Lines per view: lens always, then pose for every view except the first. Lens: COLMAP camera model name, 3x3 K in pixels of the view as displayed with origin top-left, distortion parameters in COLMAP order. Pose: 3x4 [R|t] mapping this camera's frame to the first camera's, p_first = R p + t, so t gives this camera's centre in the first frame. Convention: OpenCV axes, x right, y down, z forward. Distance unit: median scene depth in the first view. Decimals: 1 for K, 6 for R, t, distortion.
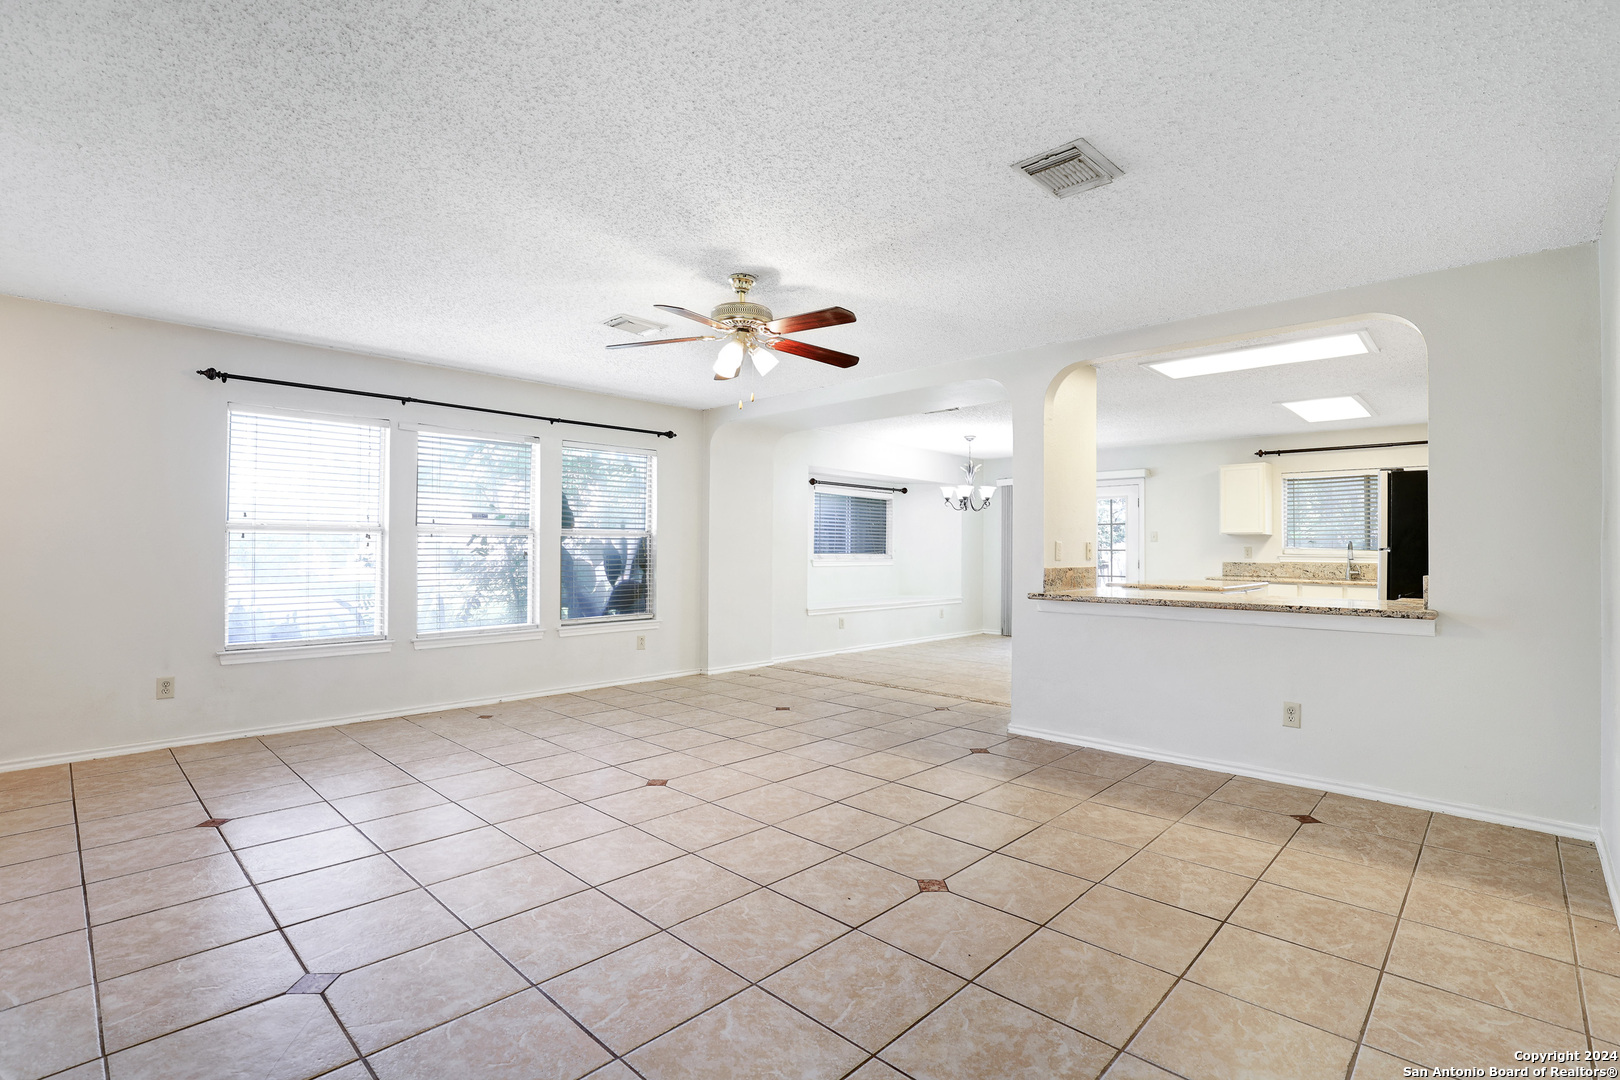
lens RADIAL K [[754.8, 0, 813.2], [0, 754.8, 543.2], [0, 0, 1]] dist [-0.027189, 0.000936]
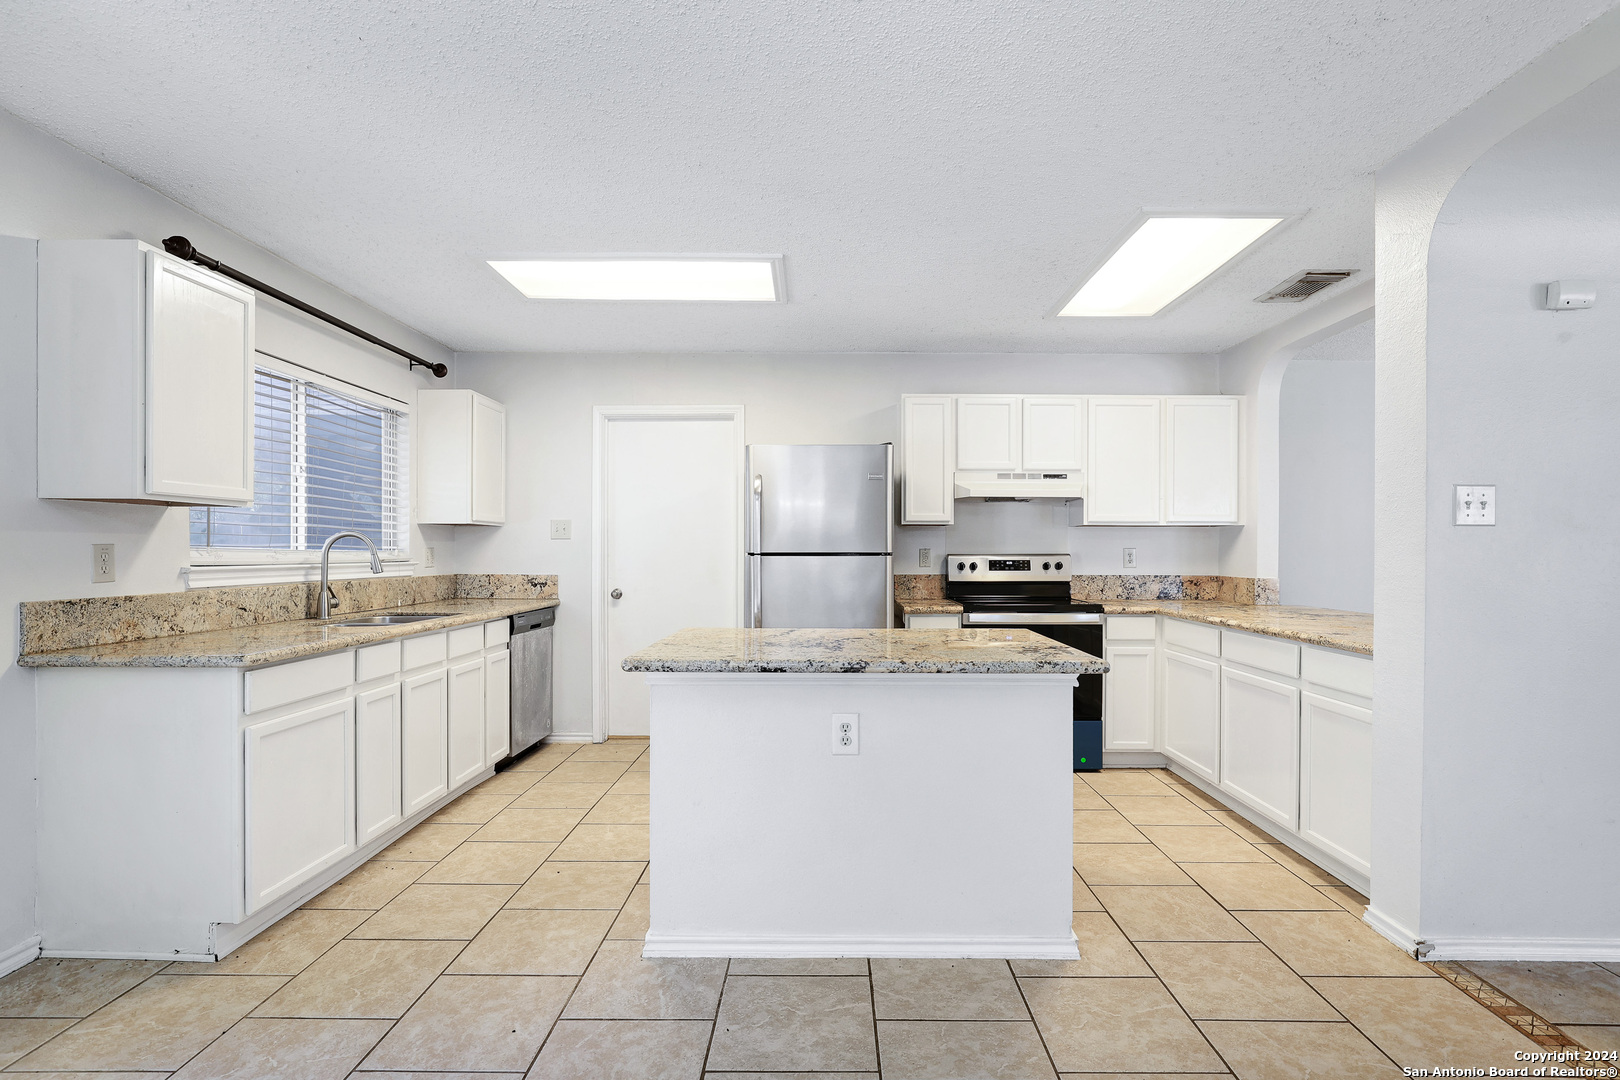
lens RADIAL K [[779.5, 0, 820.3], [0, 779.5, 550.6], [0, 0, 1]] dist [-0.019720, 0.008525]
pose [[-0.687813, -0.011361, 0.725799, 0.355955], [-0.014694, 0.999891, 0.001727, 0.006427], [-0.725739, -0.009477, -0.687905, 2.109693]]
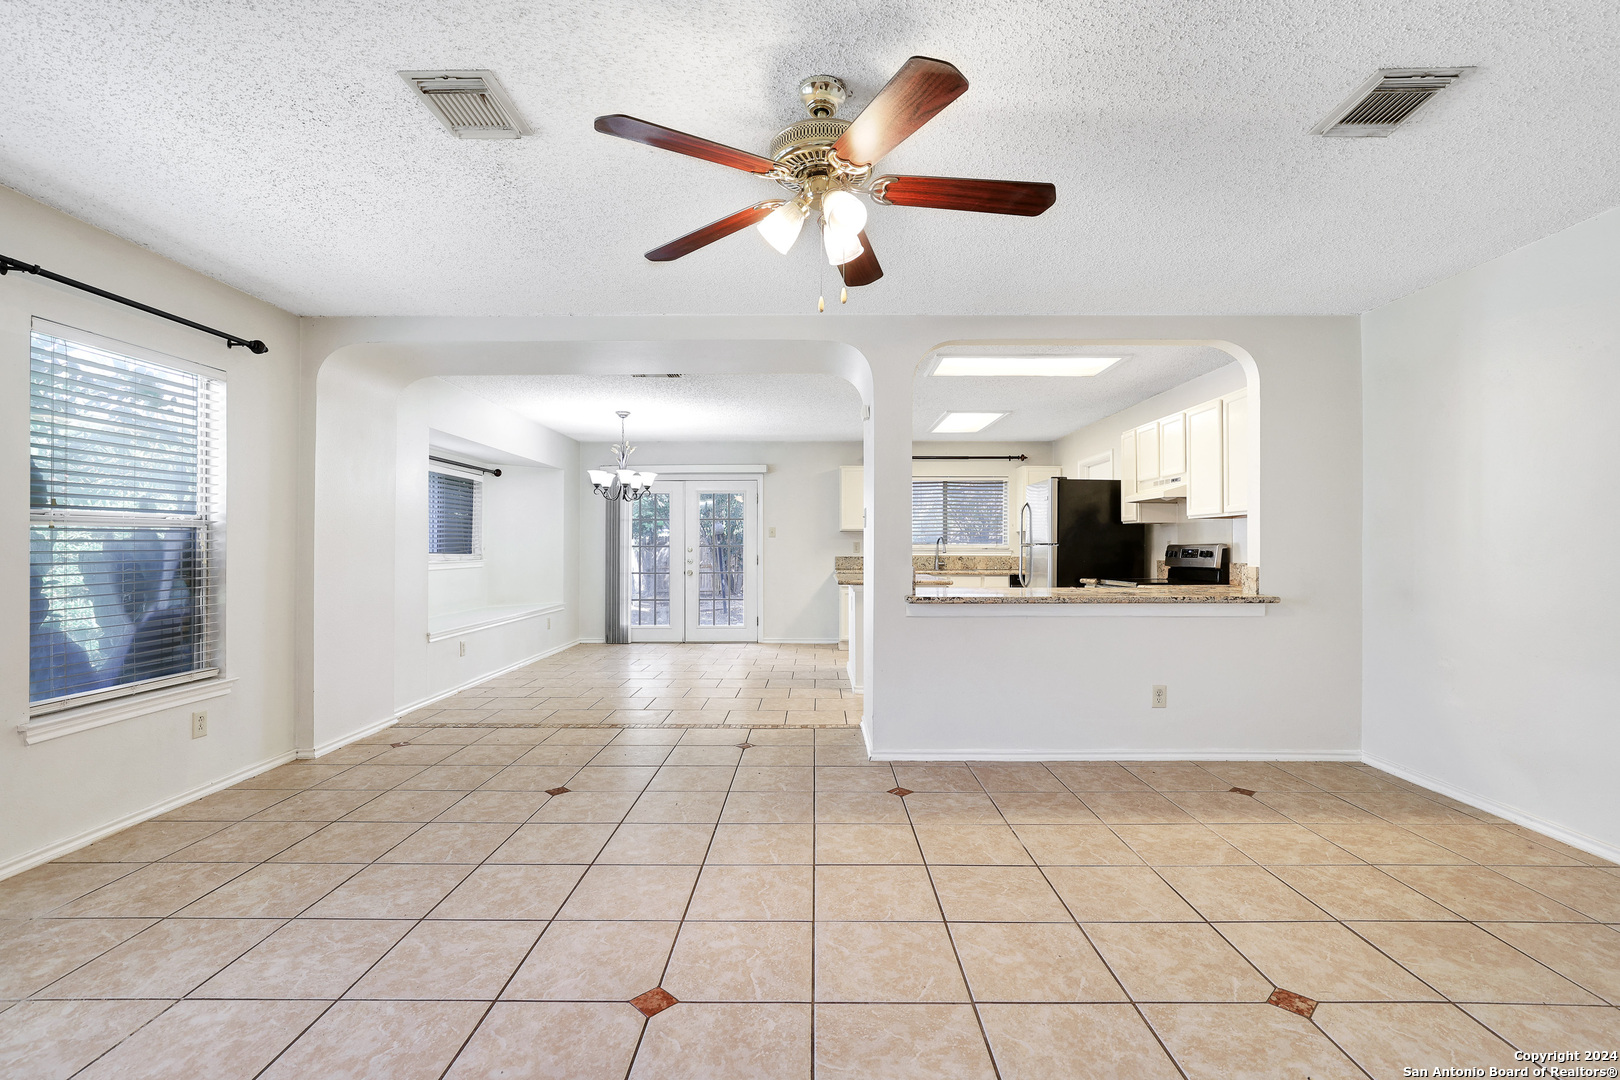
lens RADIAL K [[748.5, 0, 810.0], [0, 748.5, 540.0], [0, 0, 1]] dist [-0.008187, 0.001255]
pose [[0.729169, -0.001414, 0.684332, -0.456379], [-0.000123, 0.999998, 0.002198, -0.001503], [-0.684334, -0.001687, 0.729167, 0.522369]]
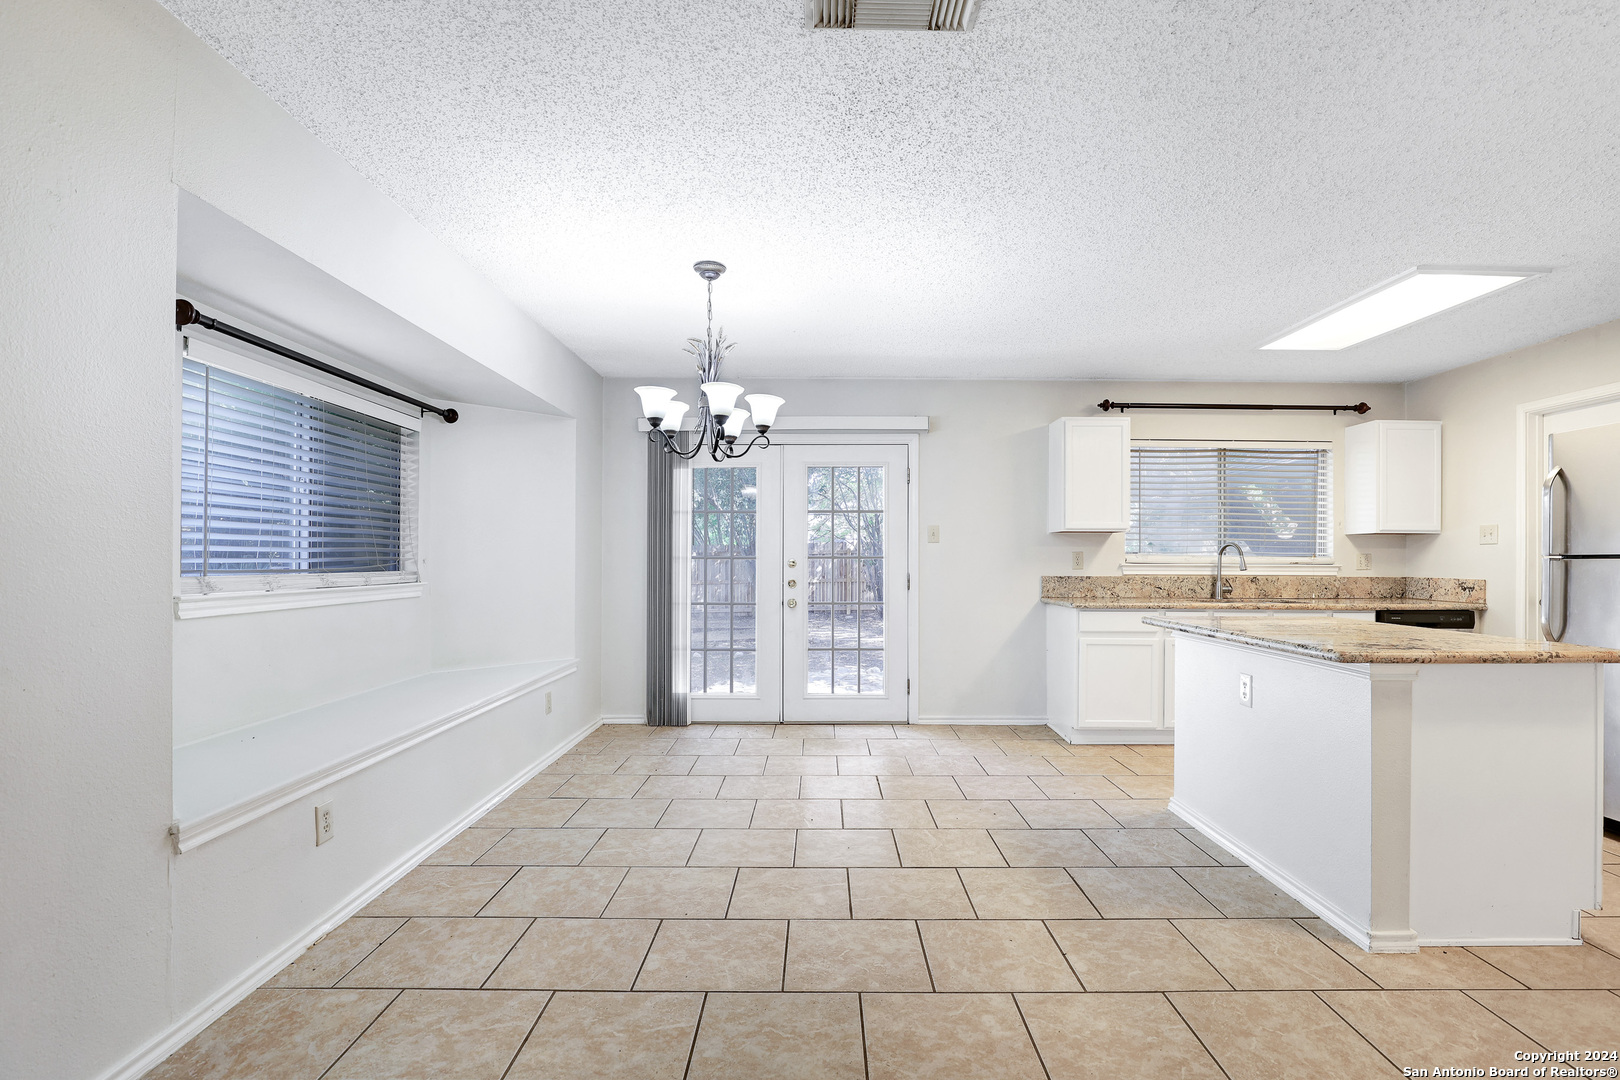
lens RADIAL K [[745.4, 0, 819.3], [0, 745.4, 557.4], [0, 0, 1]] dist [-0.030168, 0.000287]
pose [[0.721158, -0.005049, 0.692753, -0.037092], [-0.003371, 0.999936, 0.010797, 0.008140], [-0.692763, -0.010122, 0.721094, 1.461528]]
